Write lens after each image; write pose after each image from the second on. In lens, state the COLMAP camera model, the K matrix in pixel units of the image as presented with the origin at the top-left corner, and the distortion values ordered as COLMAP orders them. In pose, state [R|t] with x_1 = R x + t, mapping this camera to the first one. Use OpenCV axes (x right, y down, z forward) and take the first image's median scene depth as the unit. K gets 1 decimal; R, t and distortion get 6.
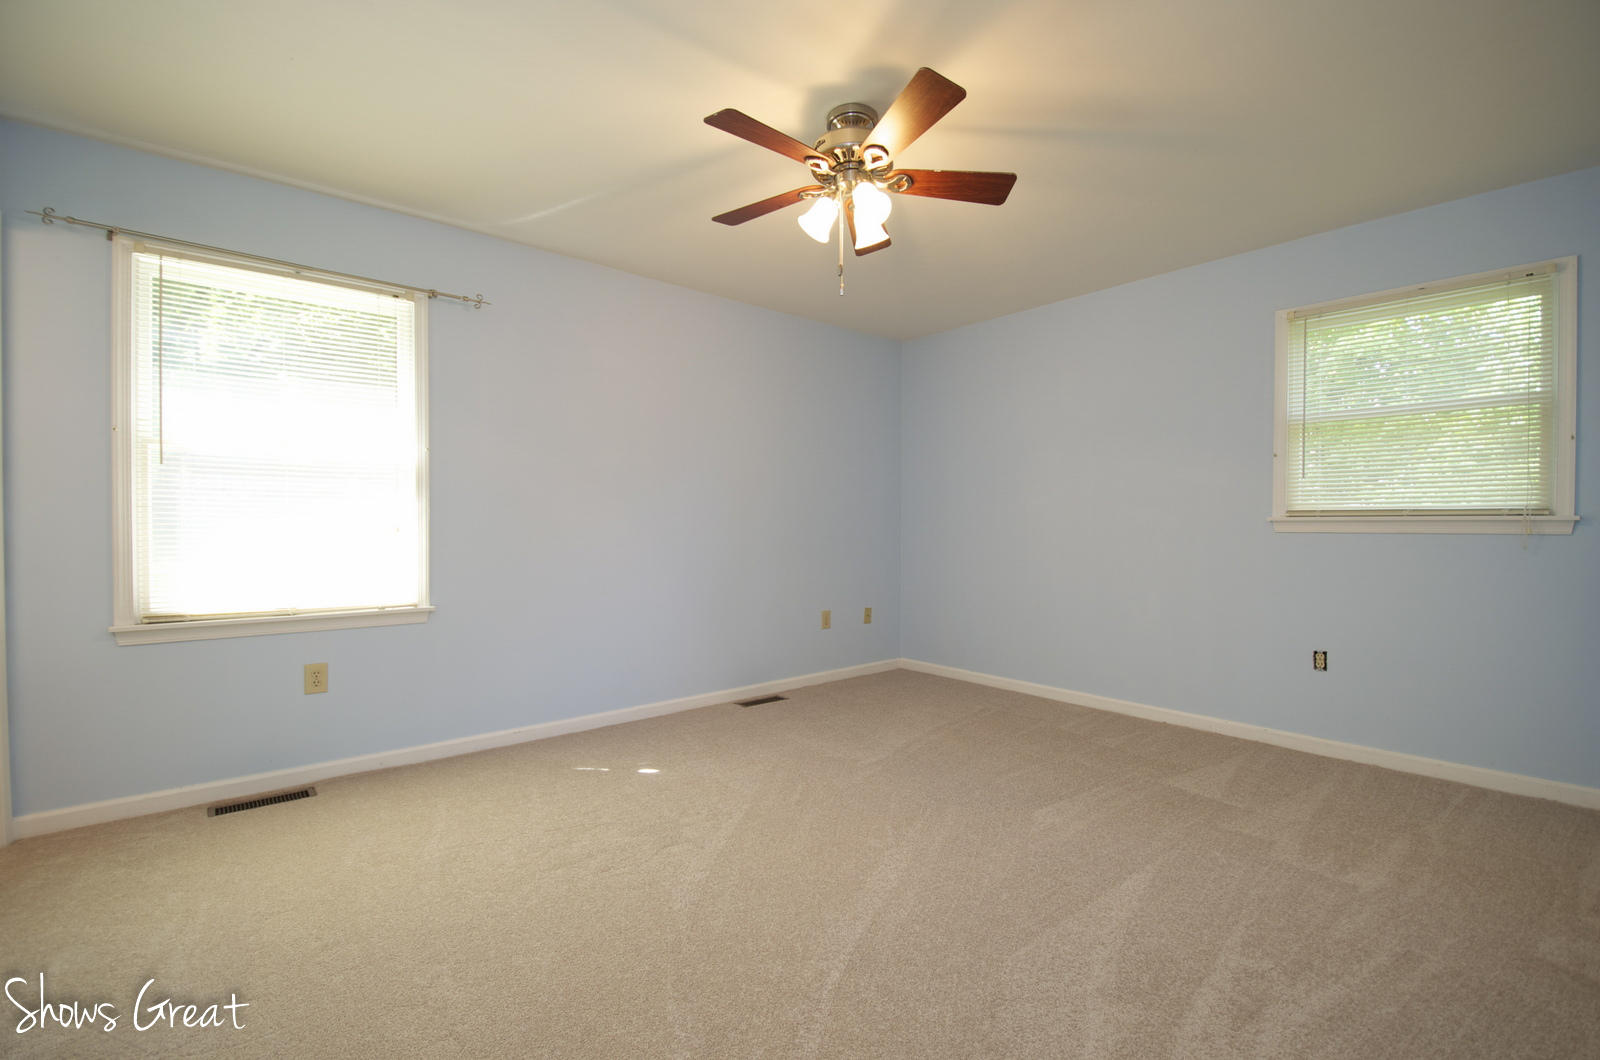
lens RADIAL K [[705.0, 0, 812.8], [0, 705.0, 540.3], [0, 0, 1]] dist [0.016388, -0.024080]
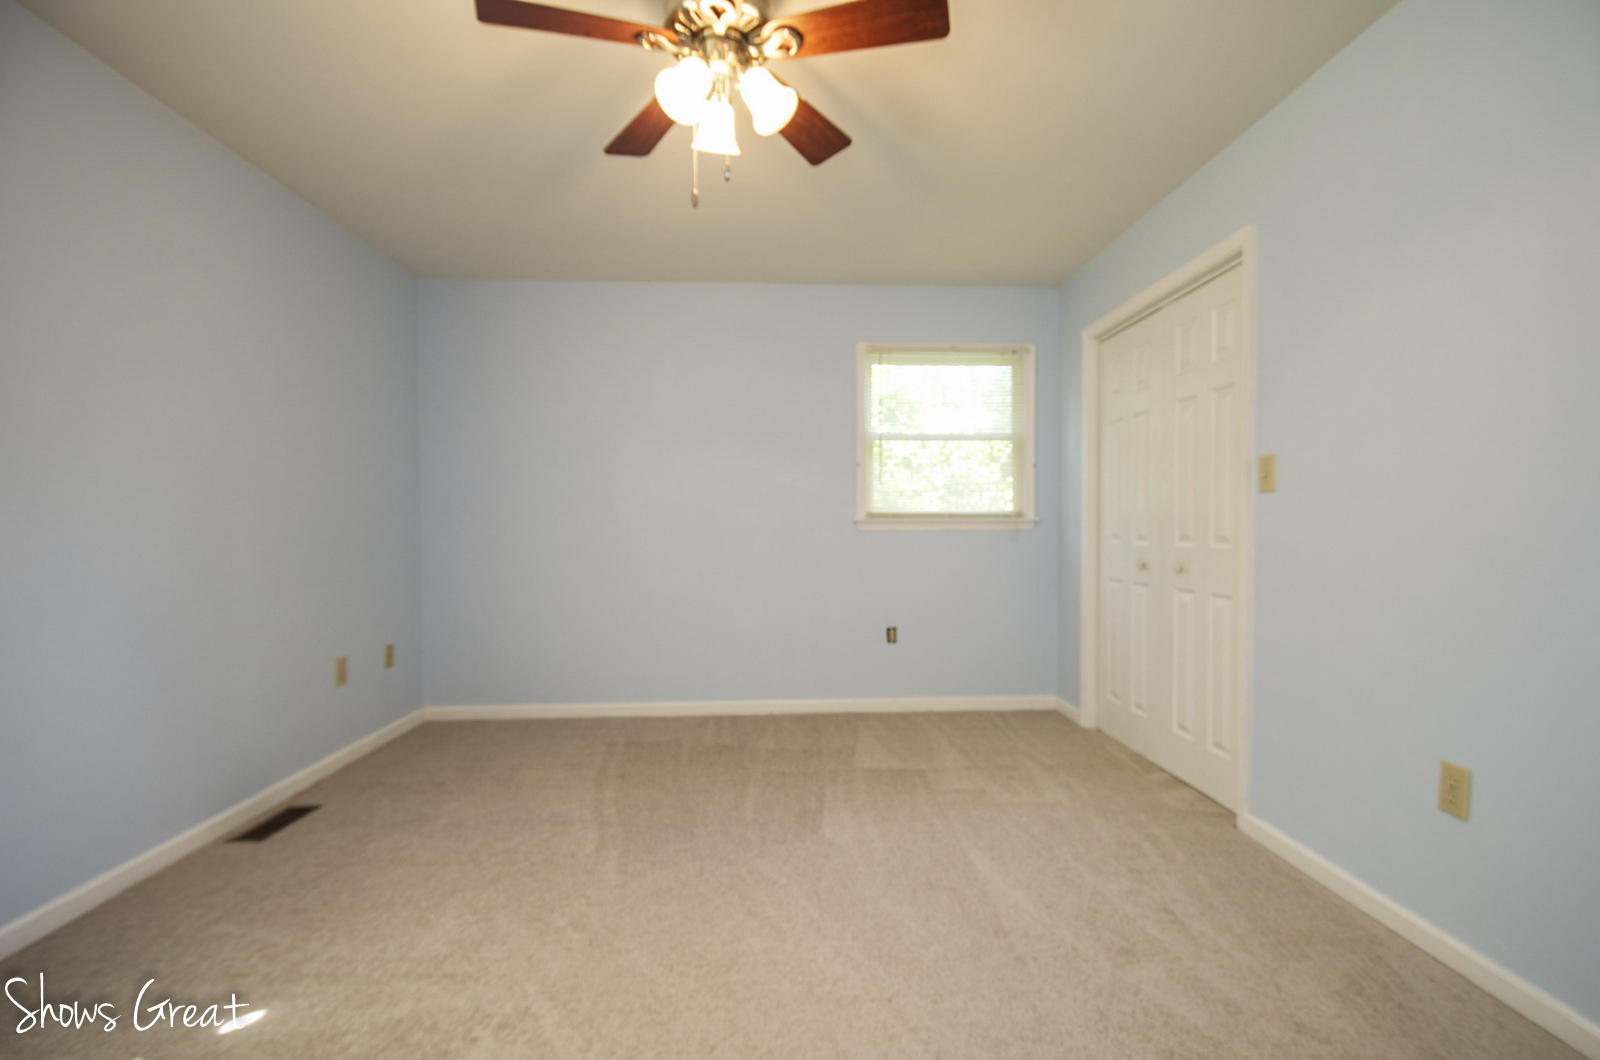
lens RADIAL K [[720.2, 0, 807.1], [0, 720.2, 539.8], [0, 0, 1]] dist [0.018881, -0.025576]
pose [[0.609493, -0.015299, 0.792644, -0.398822], [0.022419, 0.999747, 0.002058, -0.001700], [-0.792474, 0.016515, 0.609682, 0.395408]]
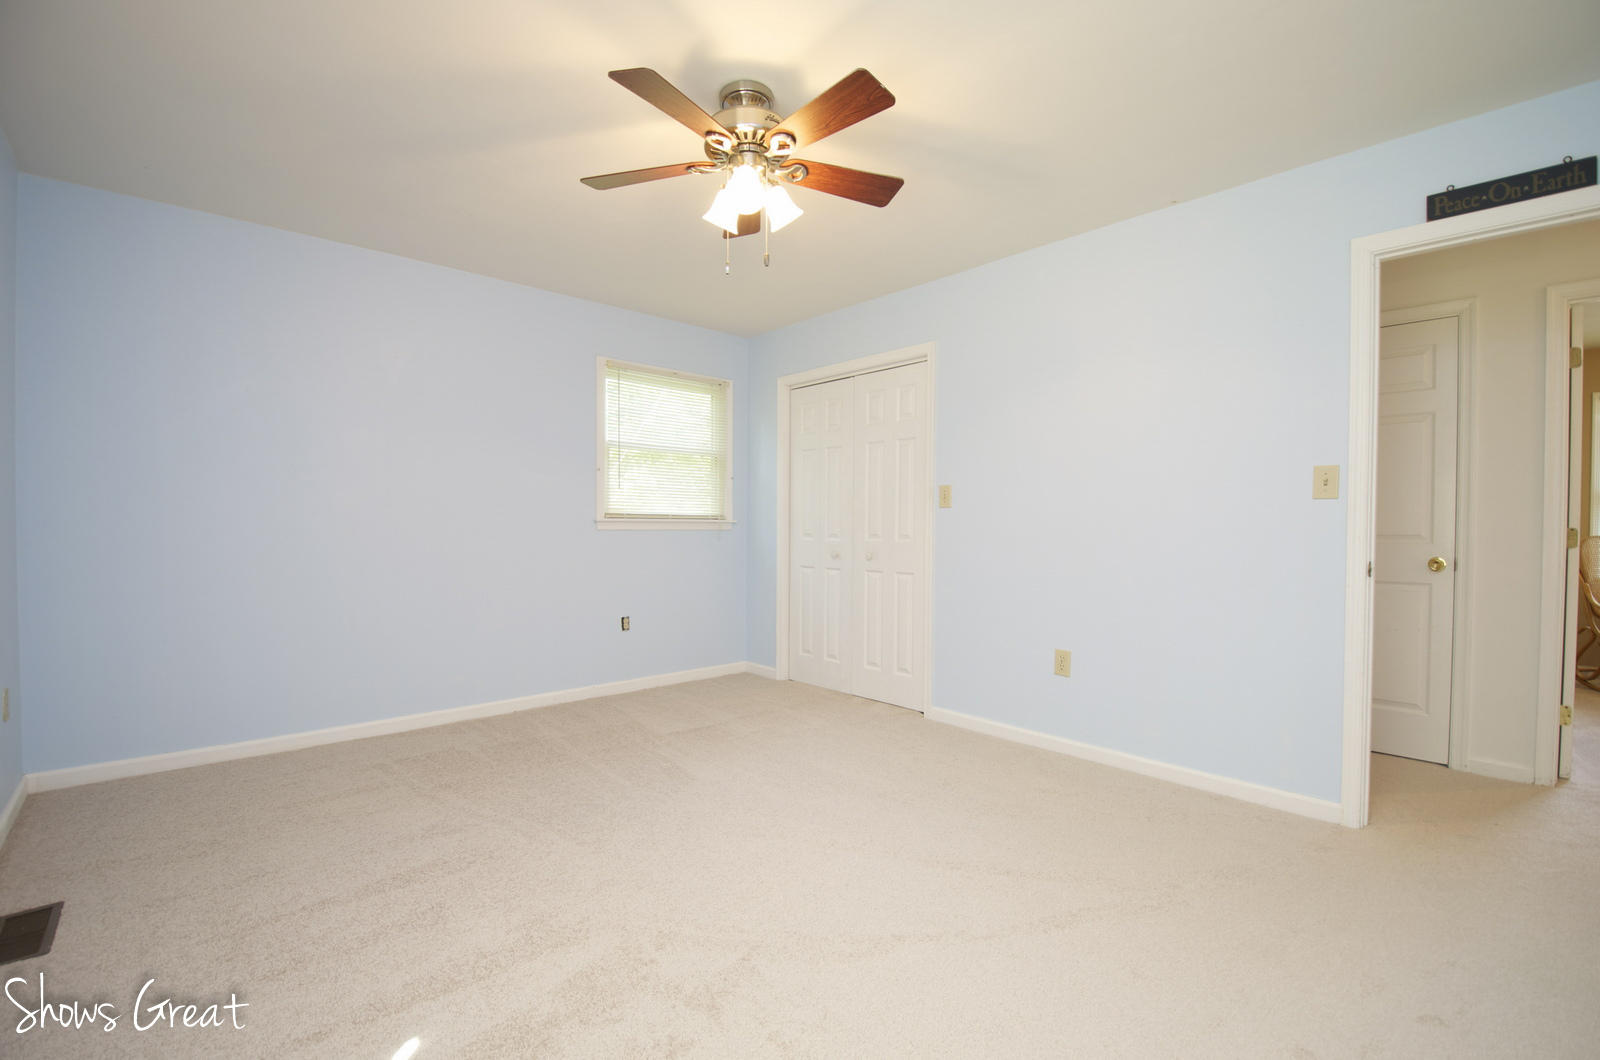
lens RADIAL K [[705.0, 0, 812.8], [0, 705.0, 540.3], [0, 0, 1]] dist [0.016388, -0.024080]
pose [[-0.046388, -0.017970, 0.998762, -0.732579], [0.018710, 0.999647, 0.018855, -0.011099], [-0.998748, 0.019562, -0.046035, 0.786292]]
